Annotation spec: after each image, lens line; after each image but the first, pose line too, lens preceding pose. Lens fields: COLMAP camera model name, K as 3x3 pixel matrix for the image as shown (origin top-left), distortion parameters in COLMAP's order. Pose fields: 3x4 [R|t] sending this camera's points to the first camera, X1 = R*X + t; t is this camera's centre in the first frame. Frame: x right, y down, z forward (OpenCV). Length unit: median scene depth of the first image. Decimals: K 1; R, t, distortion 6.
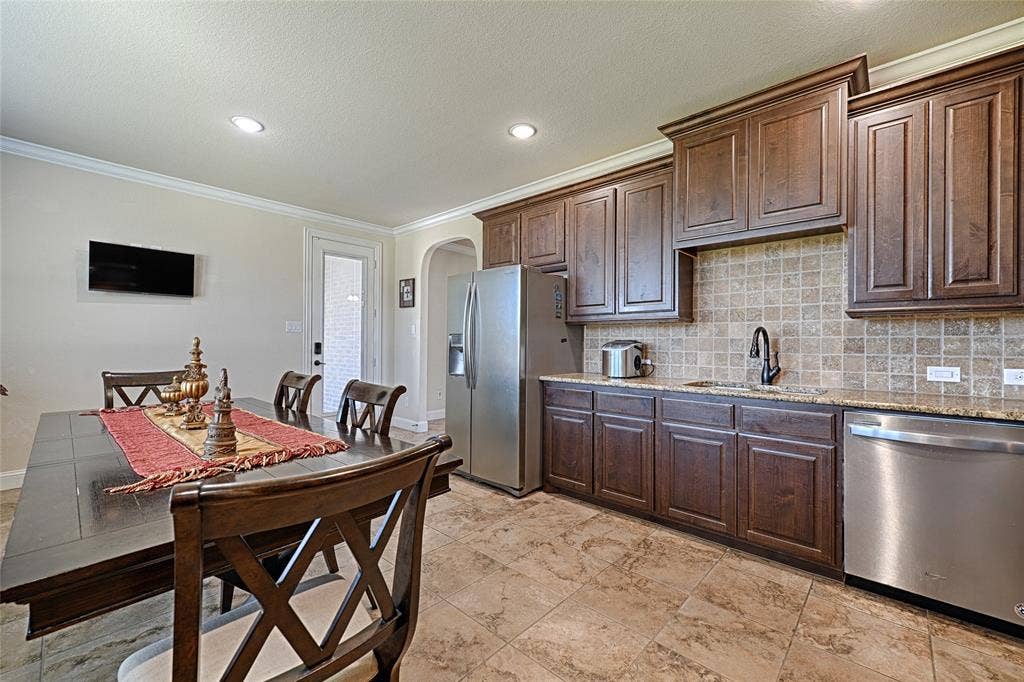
lens RADIAL K [[416.7, 0, 512.0], [0, 416.7, 341.0], [0, 0, 1]] dist [0.010270, -0.000155]
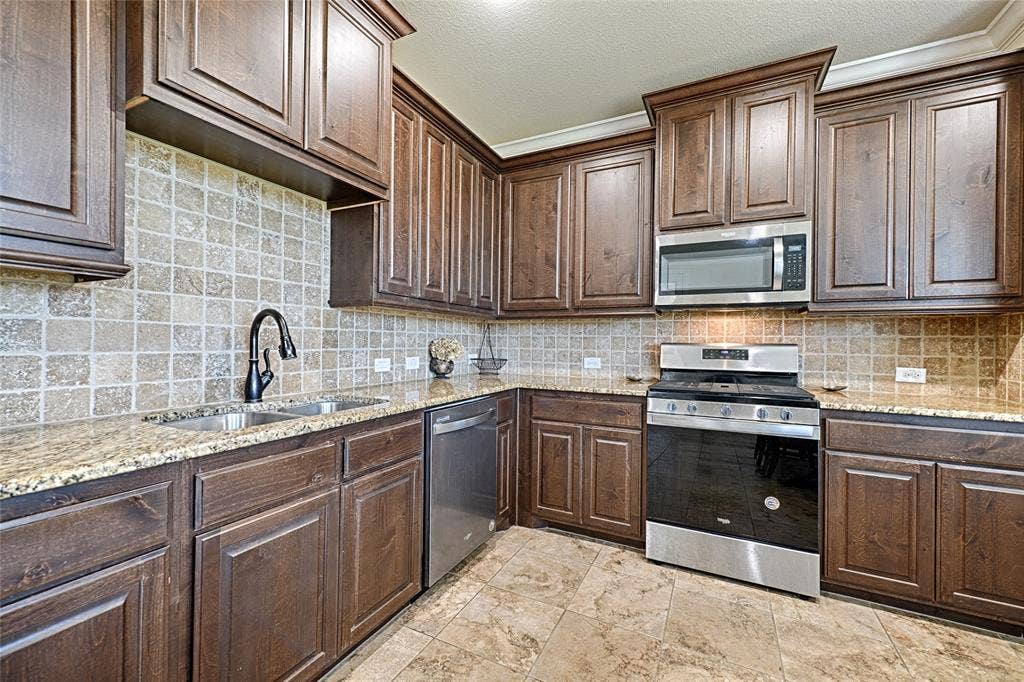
lens RADIAL K [[416.7, 0, 512.0], [0, 416.7, 341.0], [0, 0, 1]] dist [0.010270, -0.000155]
pose [[-0.282519, -0.009624, 0.959214, -0.114003], [-0.019538, 0.999800, 0.004277, 0.004330], [-0.959063, -0.017532, -0.282650, 0.954232]]
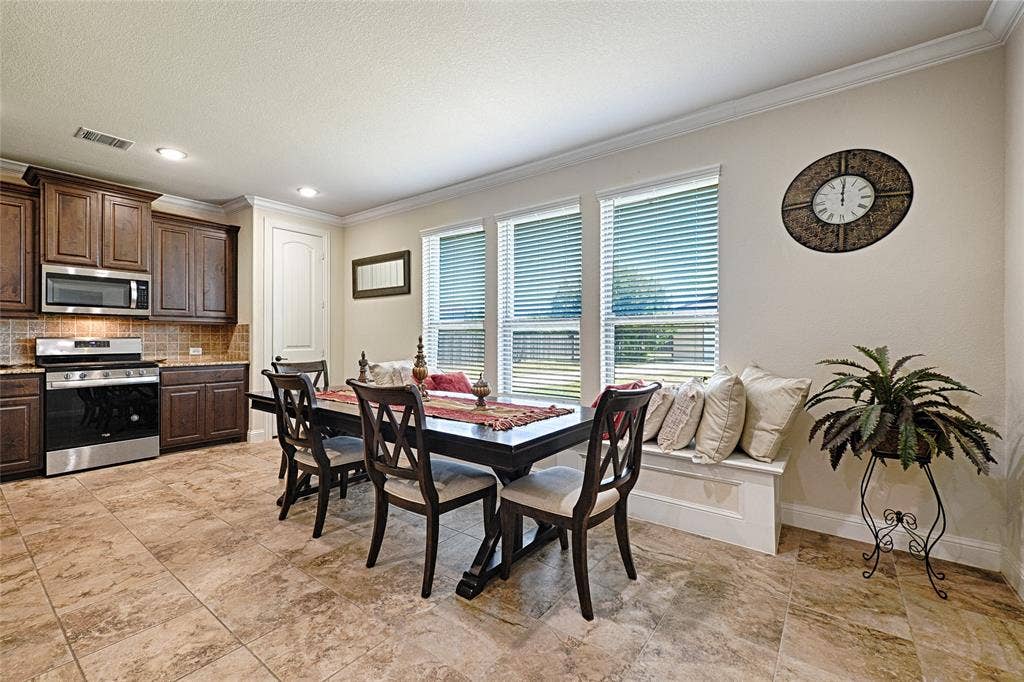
lens RADIAL K [[429.0, 0, 507.7], [0, 429.0, 337.4], [0, 0, 1]] dist [-0.003415, -0.000713]
pose [[-0.993972, -0.008789, -0.109284, -0.762404], [-0.007911, 0.999933, -0.008465, 0.006546], [0.109351, -0.007549, -0.993975, 2.099701]]
